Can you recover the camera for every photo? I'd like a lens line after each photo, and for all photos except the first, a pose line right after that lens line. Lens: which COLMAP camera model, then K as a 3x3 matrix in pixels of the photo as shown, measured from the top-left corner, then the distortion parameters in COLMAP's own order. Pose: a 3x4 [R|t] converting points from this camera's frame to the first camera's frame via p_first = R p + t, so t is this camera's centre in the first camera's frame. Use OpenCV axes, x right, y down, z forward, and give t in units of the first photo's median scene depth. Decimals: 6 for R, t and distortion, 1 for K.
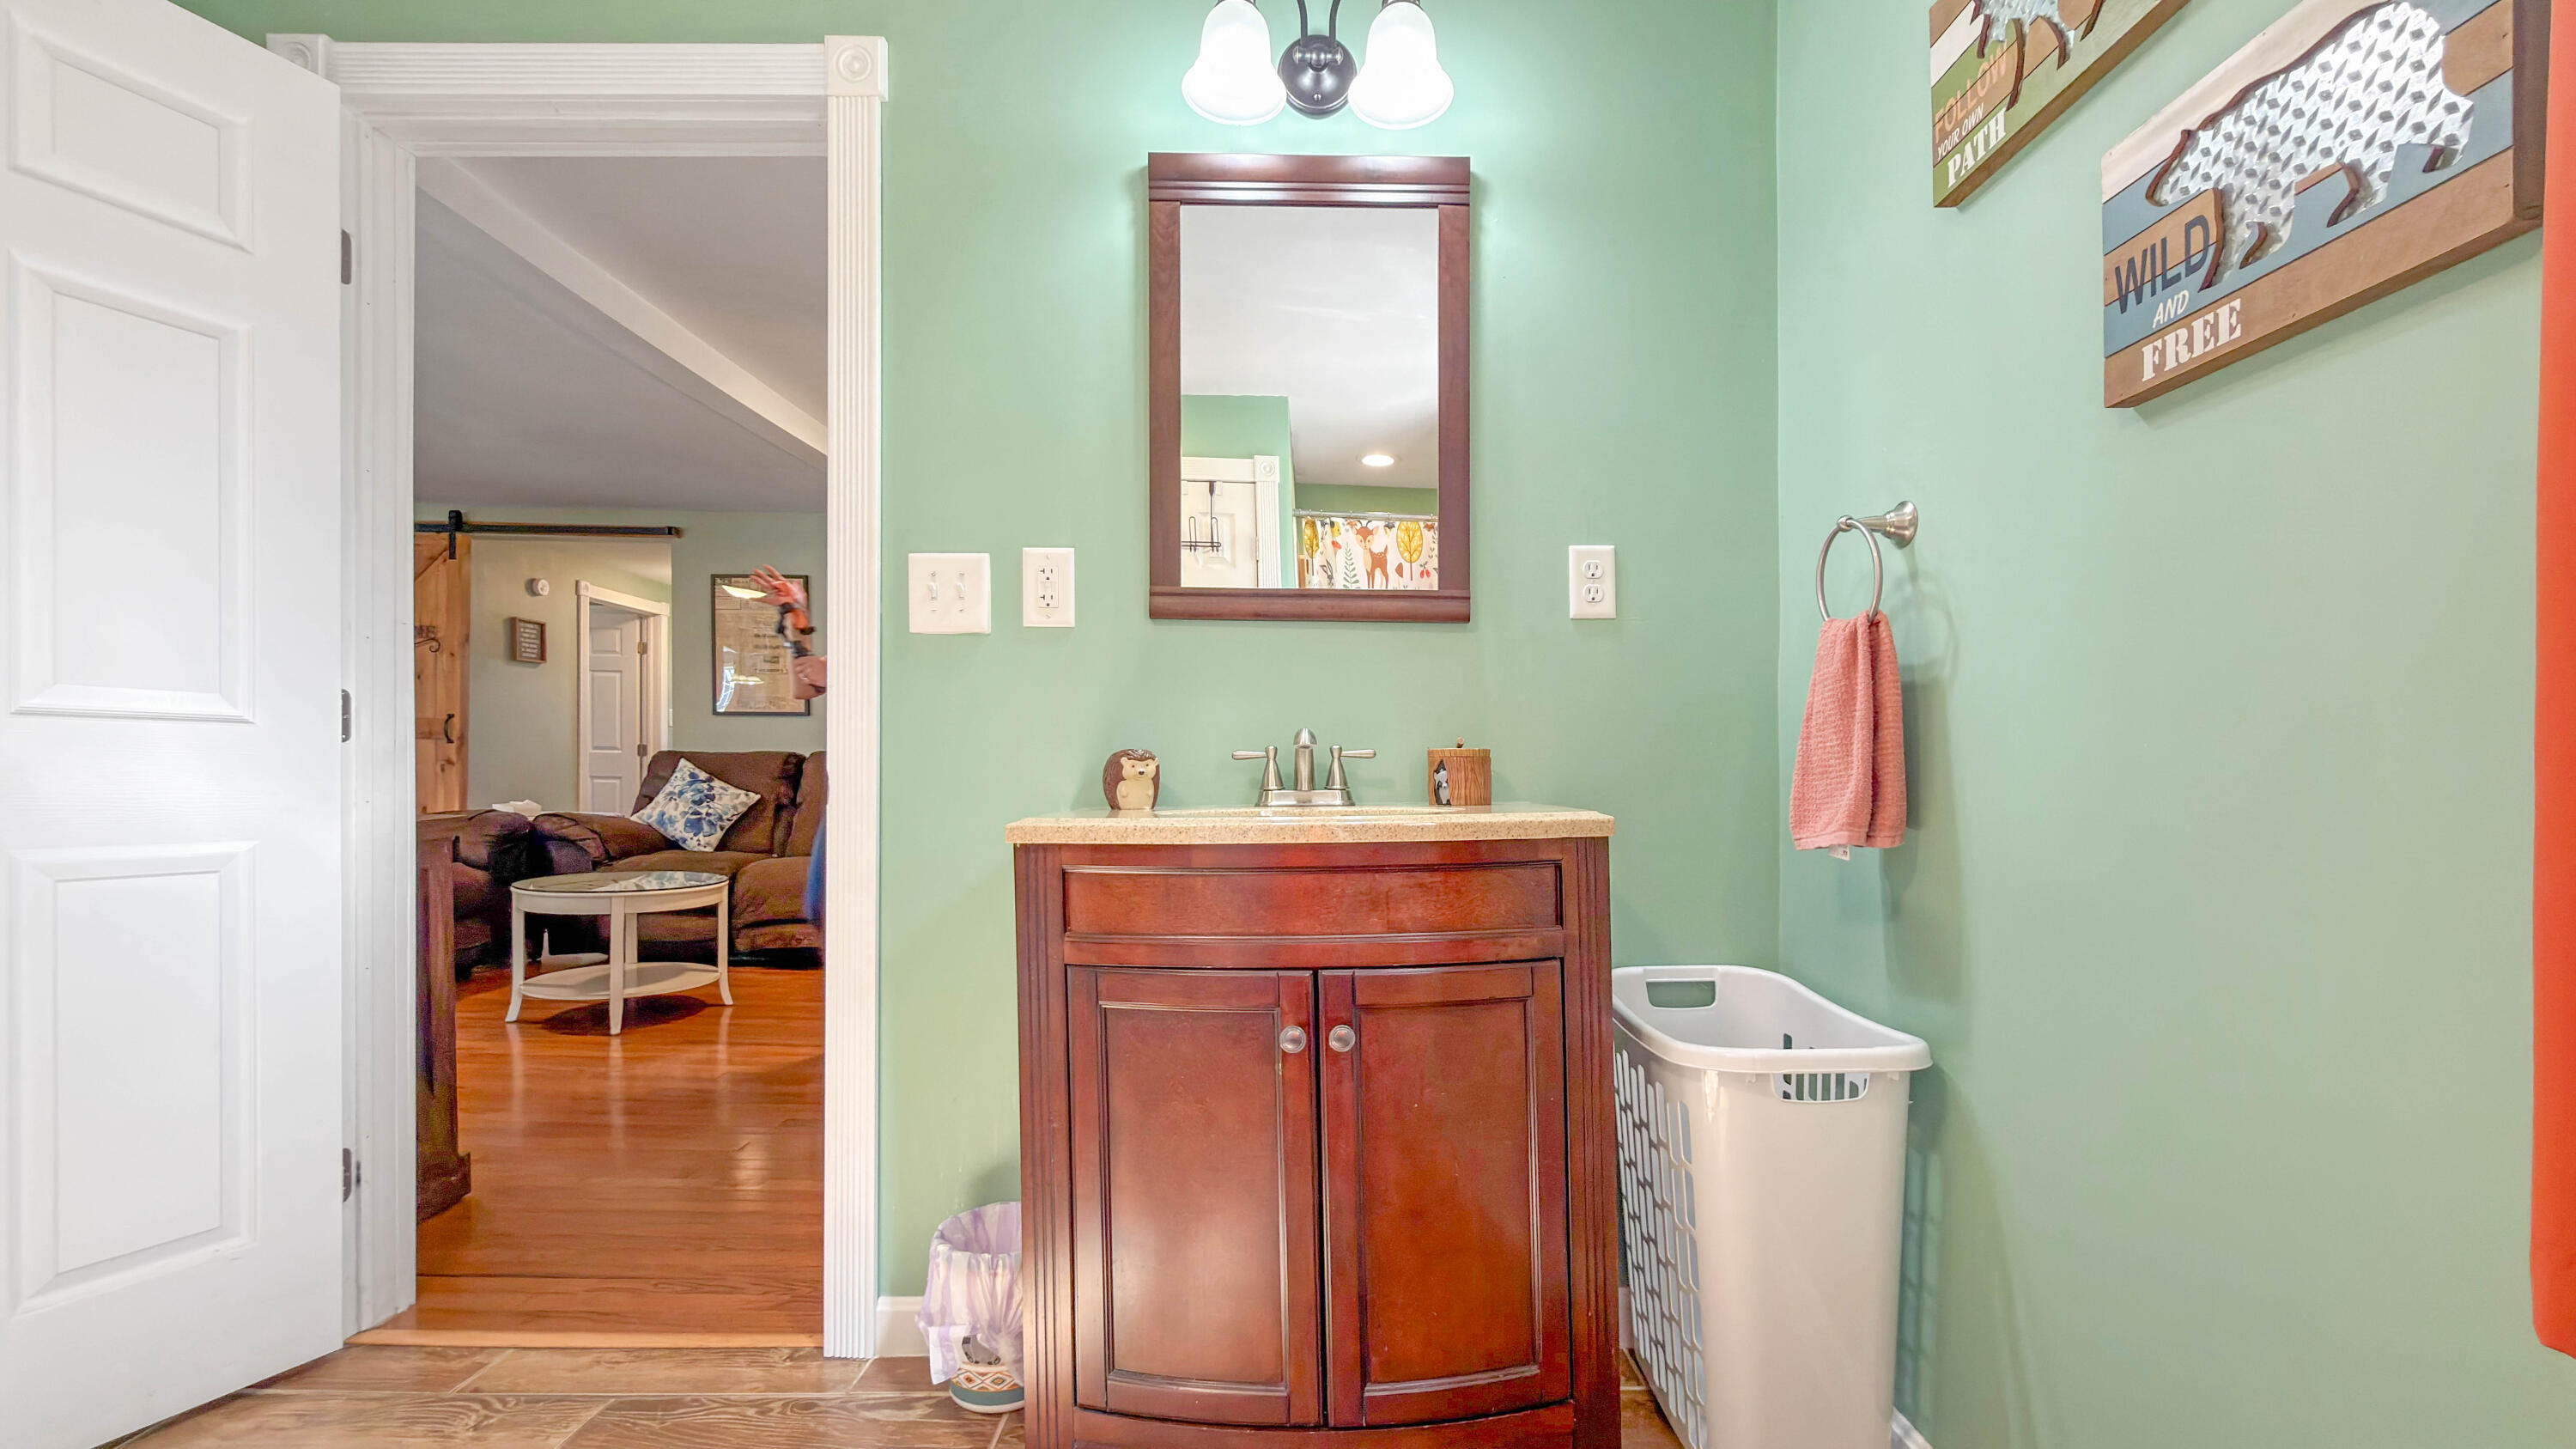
lens RADIAL K [[1011.8, 0, 1334.3], [0, 1011.8, 768.2], [0, 0, 1]] dist [-0.002000, -0.000931]
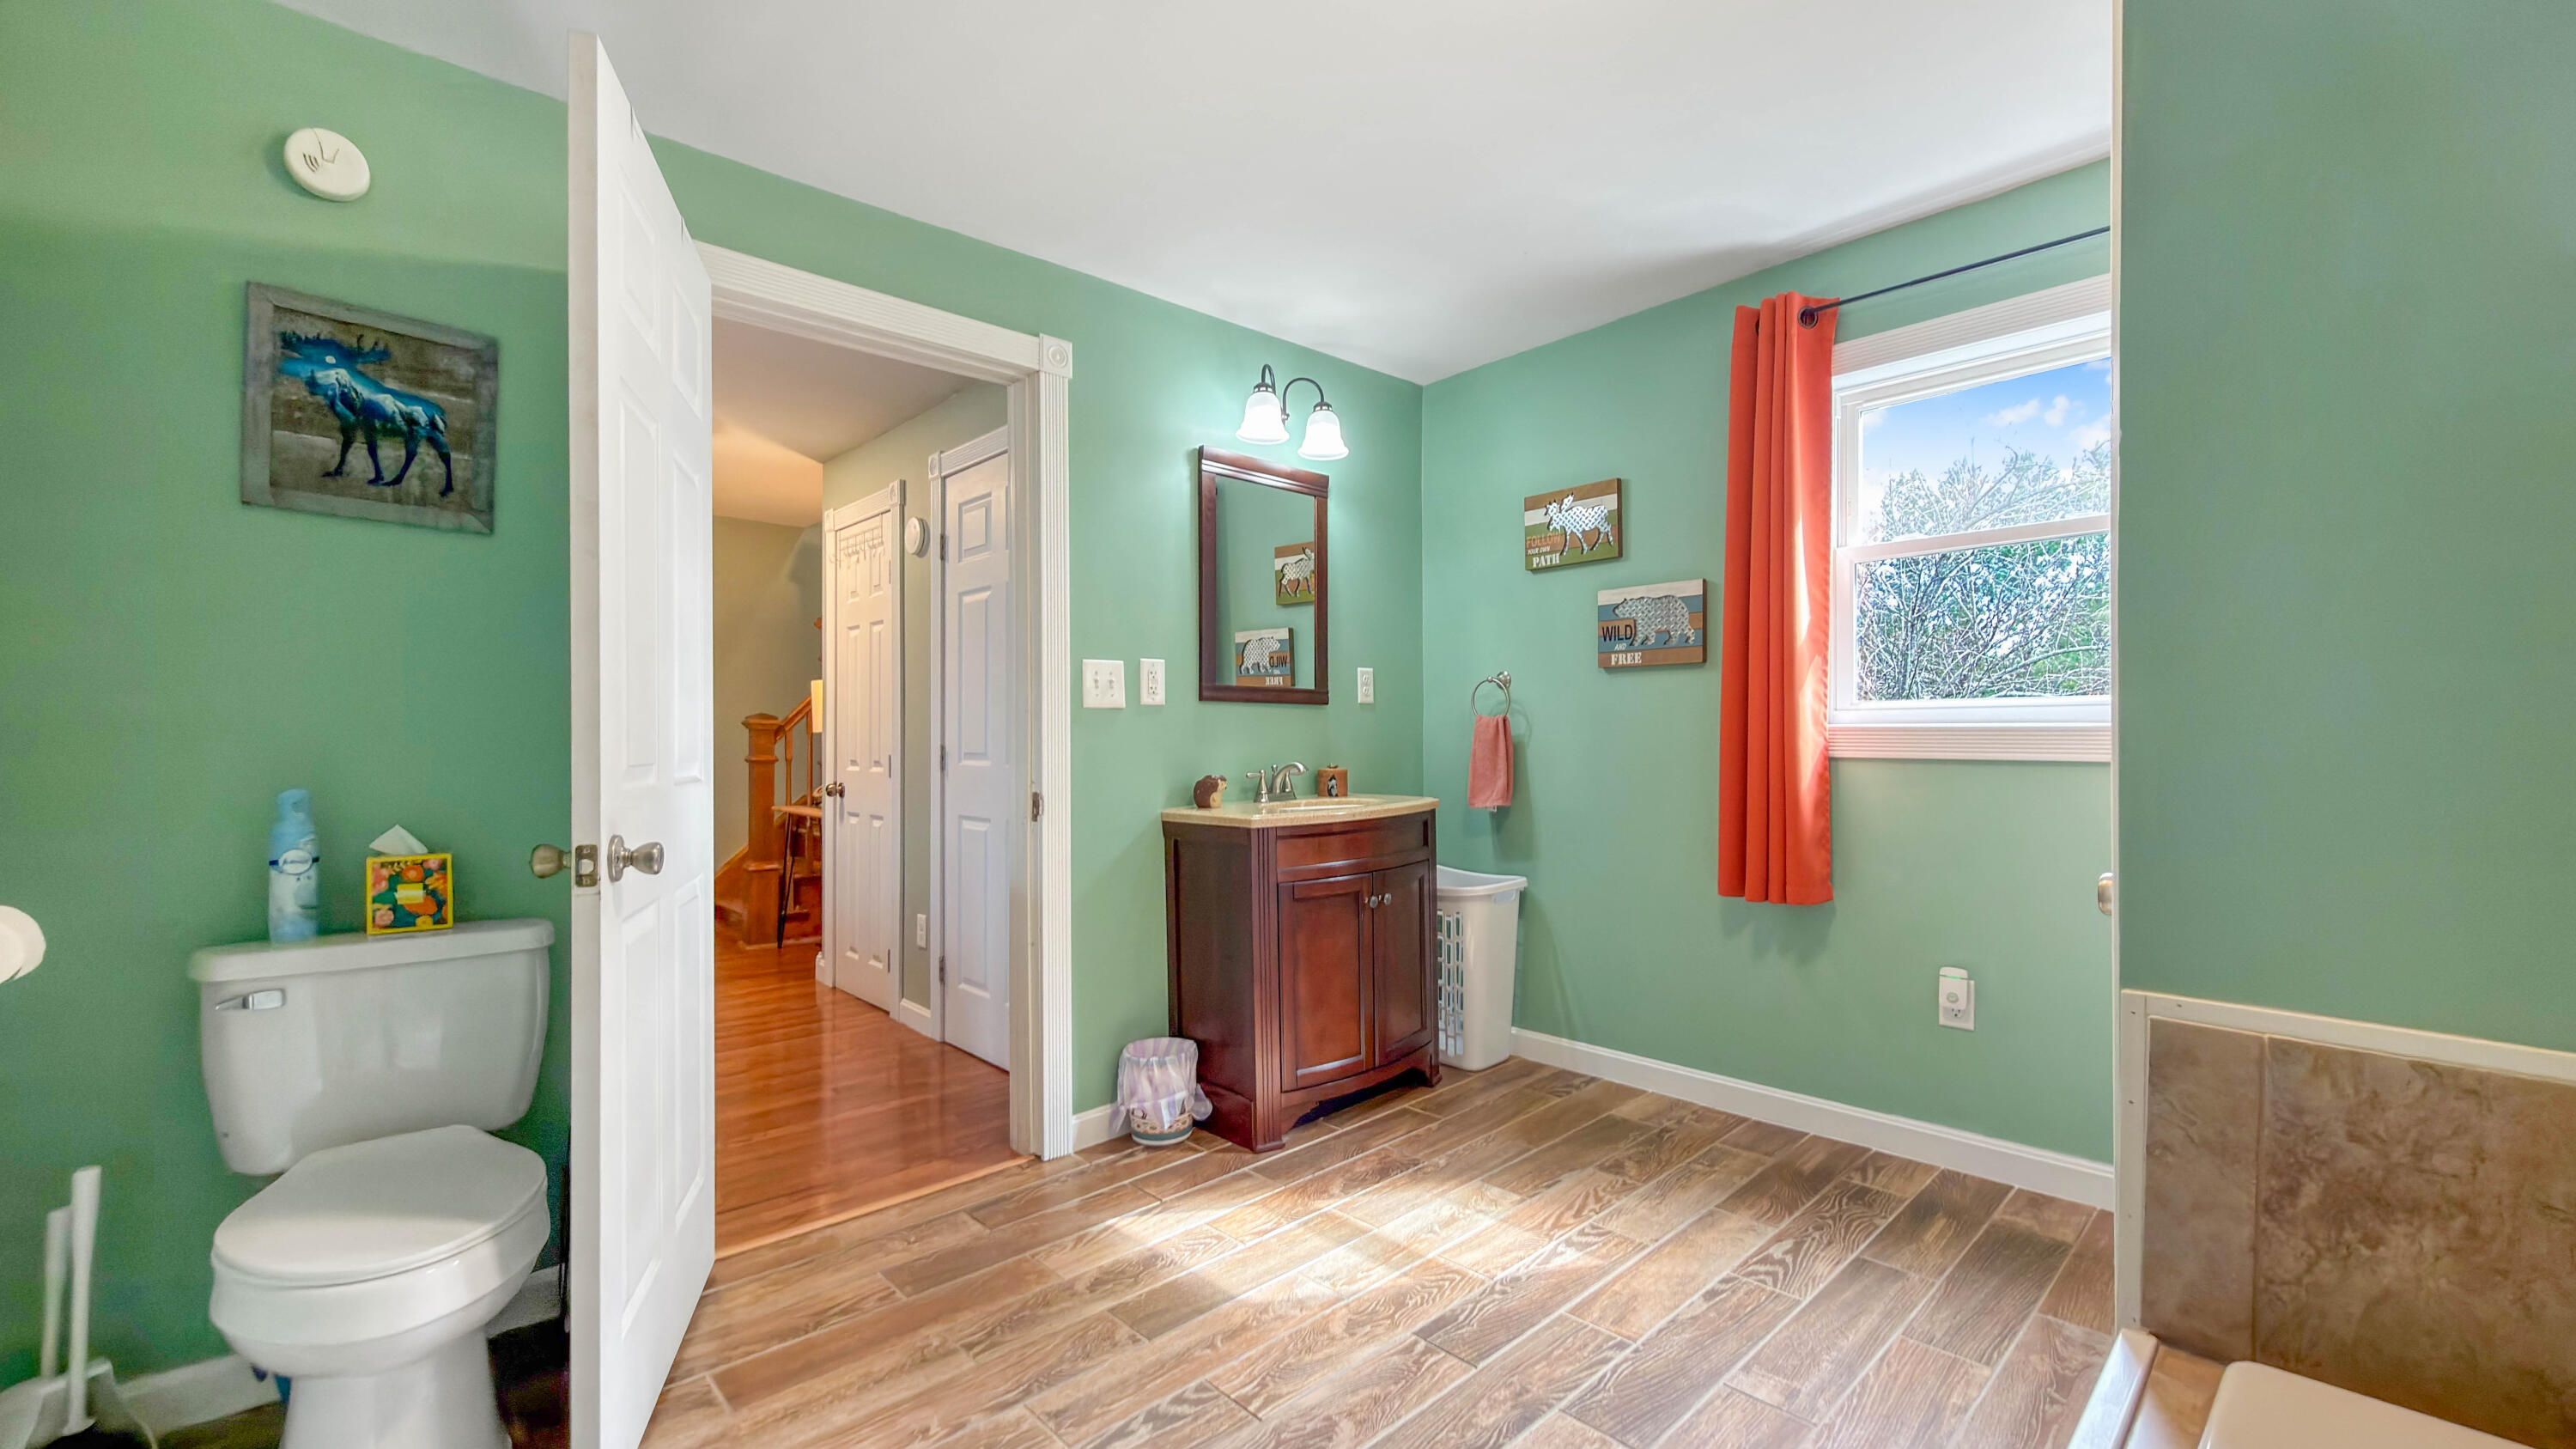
lens RADIAL K [[1011.8, 0, 1278.8], [0, 1011.8, 718.4], [0, 0, 1]] dist [-0.002000, -0.000931]
pose [[0.746355, 0.005032, 0.665529, -1.280704], [0.003193, 0.999933, -0.011141, -0.095913], [-0.665540, 0.010440, 0.746289, -0.438590]]
